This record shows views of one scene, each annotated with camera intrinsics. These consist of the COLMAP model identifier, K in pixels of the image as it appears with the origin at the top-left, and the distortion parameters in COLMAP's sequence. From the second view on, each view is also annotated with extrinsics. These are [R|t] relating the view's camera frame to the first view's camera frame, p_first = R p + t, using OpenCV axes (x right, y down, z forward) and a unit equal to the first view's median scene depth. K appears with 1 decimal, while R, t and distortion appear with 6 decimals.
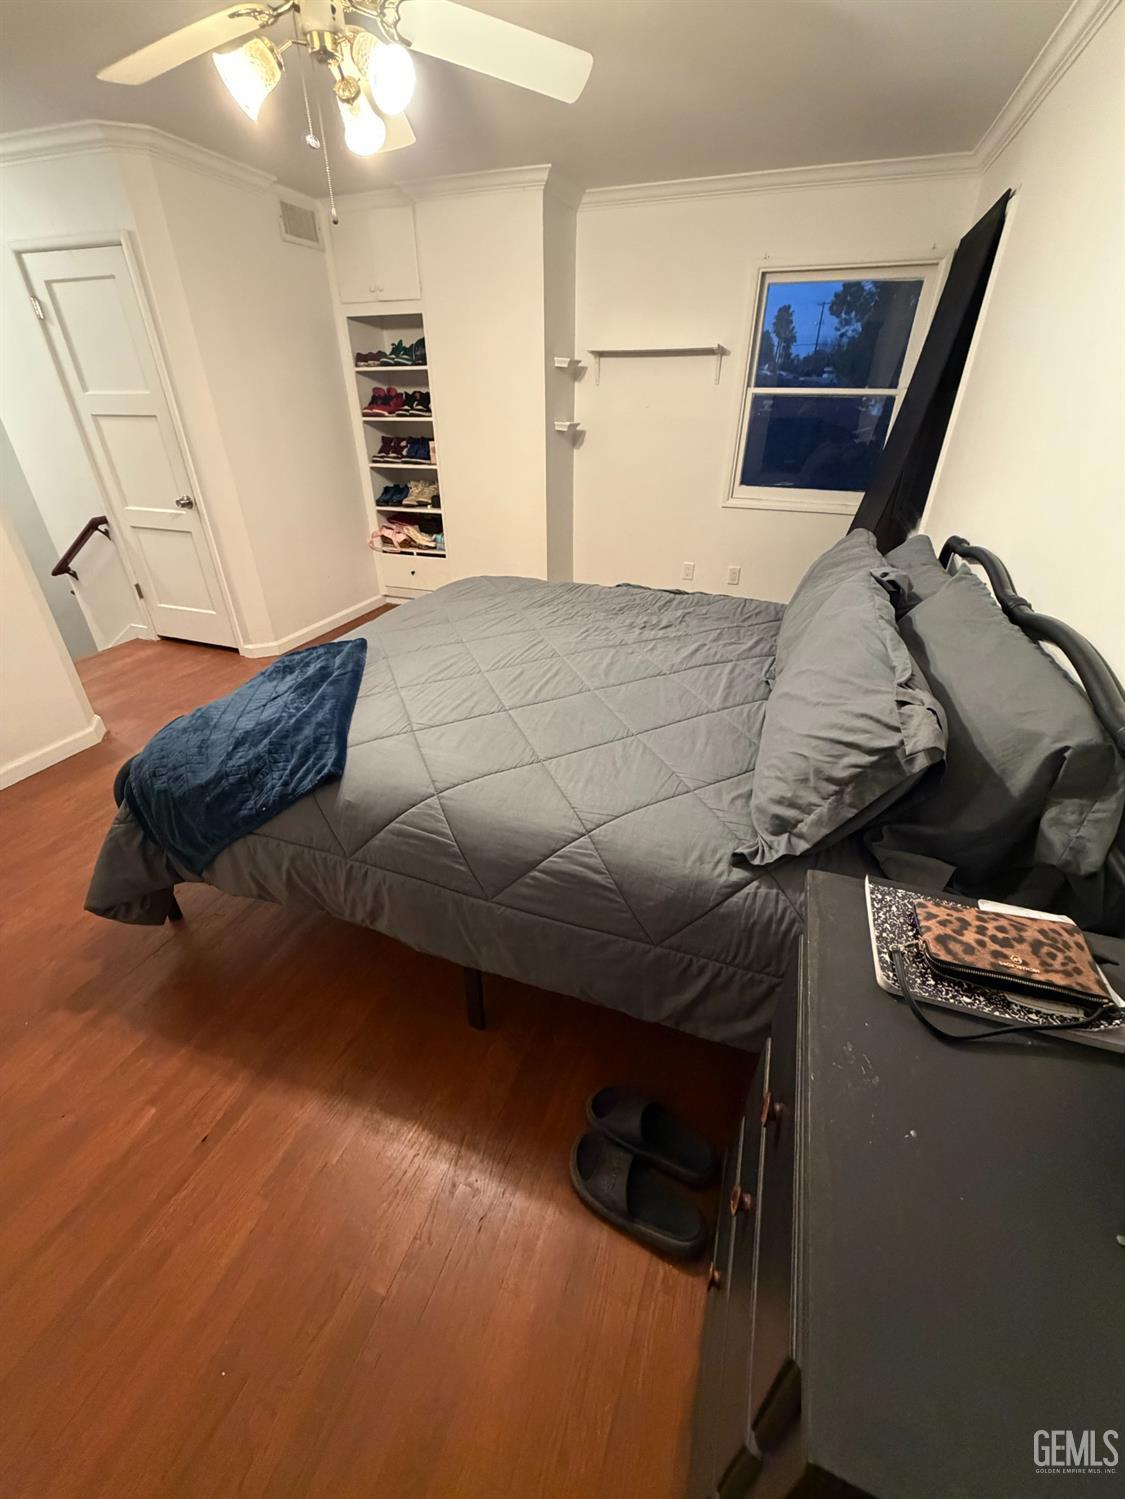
lens RADIAL K [[598.2, 0, 562.7], [0, 598.2, 745.2], [0, 0, 1]] dist [0.000255, -0.000494]
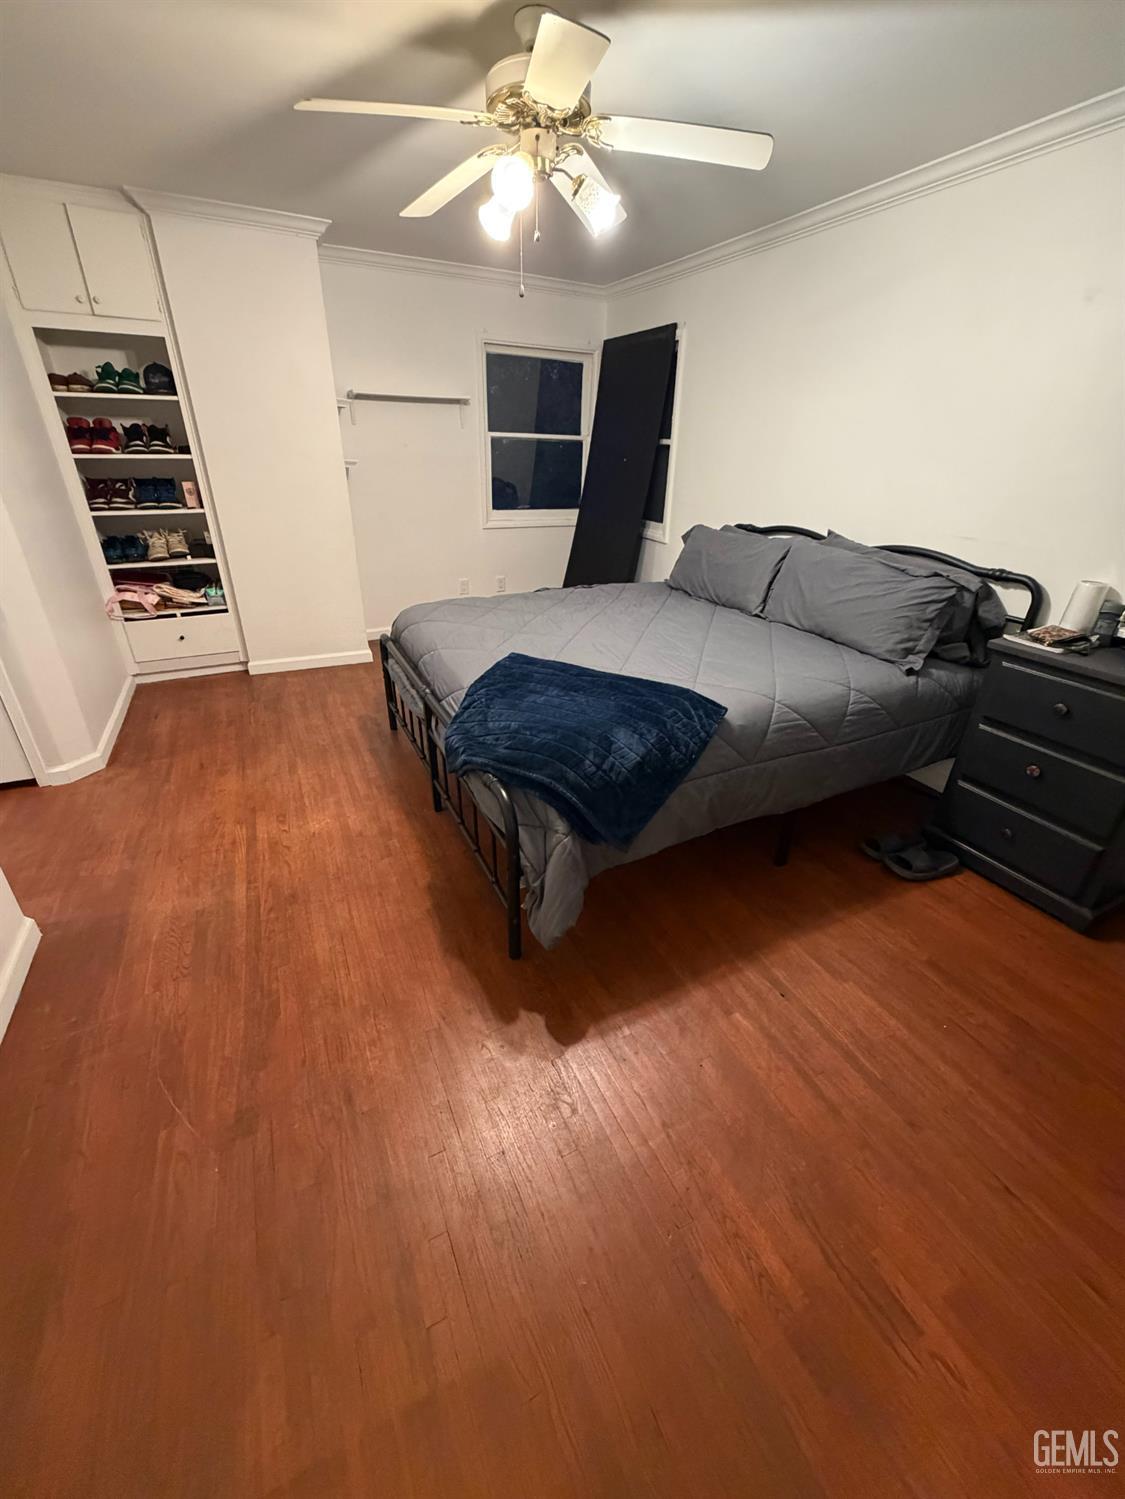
lens RADIAL K [[598.2, 0, 562.7], [0, 598.2, 745.2], [0, 0, 1]] dist [0.000255, -0.000494]
pose [[0.689127, -0.314736, 0.652721, -0.542429], [0.346450, 0.934236, 0.084706, -0.042979], [-0.636456, 0.167762, 0.752848, 0.077888]]
